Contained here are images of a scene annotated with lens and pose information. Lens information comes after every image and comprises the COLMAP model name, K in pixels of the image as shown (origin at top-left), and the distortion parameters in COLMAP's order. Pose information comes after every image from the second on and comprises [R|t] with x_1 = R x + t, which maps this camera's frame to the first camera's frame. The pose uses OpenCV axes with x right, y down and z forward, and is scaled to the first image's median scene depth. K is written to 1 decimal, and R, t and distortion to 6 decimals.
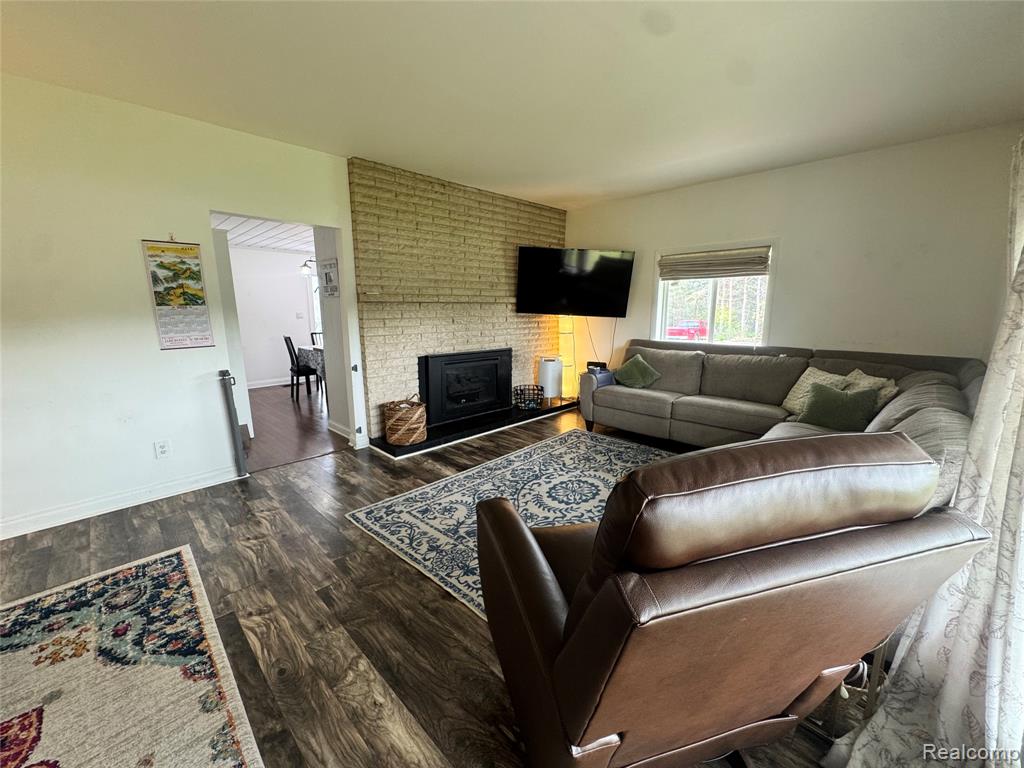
lens RADIAL K [[411.2, 0, 512.3], [0, 411.2, 383.0], [0, 0, 1]] dist [-0.007882, 0.000075]
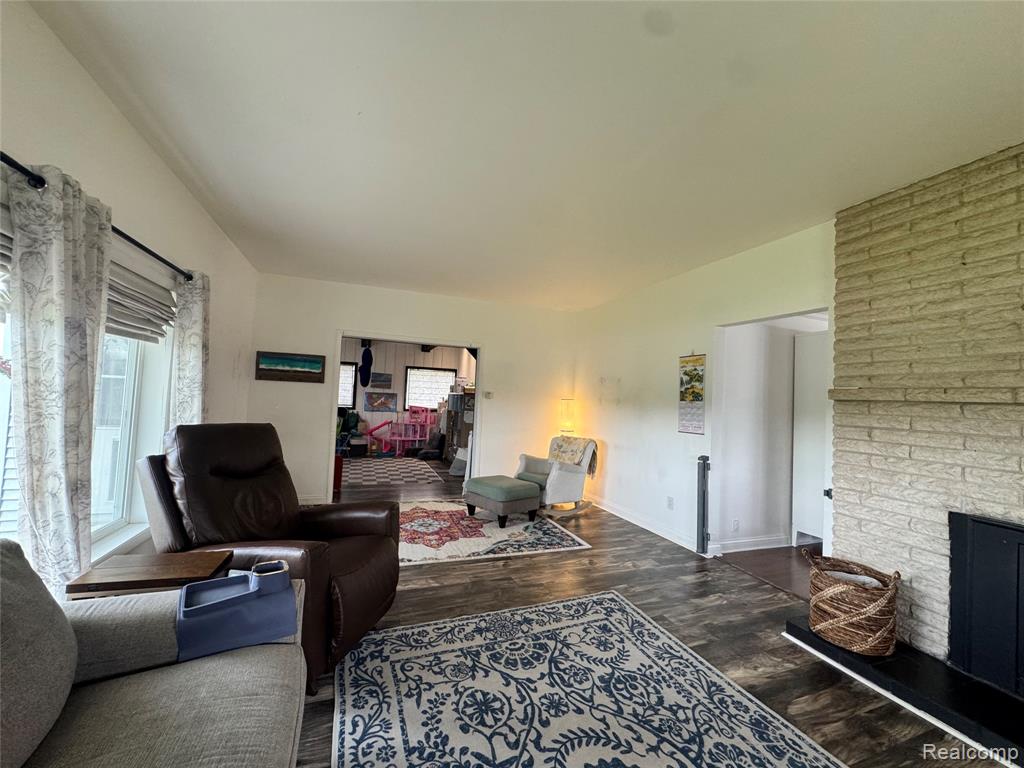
lens RADIAL K [[411.2, 0, 514.3], [0, 411.2, 384.5], [0, 0, 1]] dist [-0.007882, 0.000075]
pose [[-0.418695, -0.049287, -0.906788, 0.652513], [-0.212551, 0.976109, 0.045087, -0.181833], [0.882902, 0.211616, -0.419168, 1.049111]]
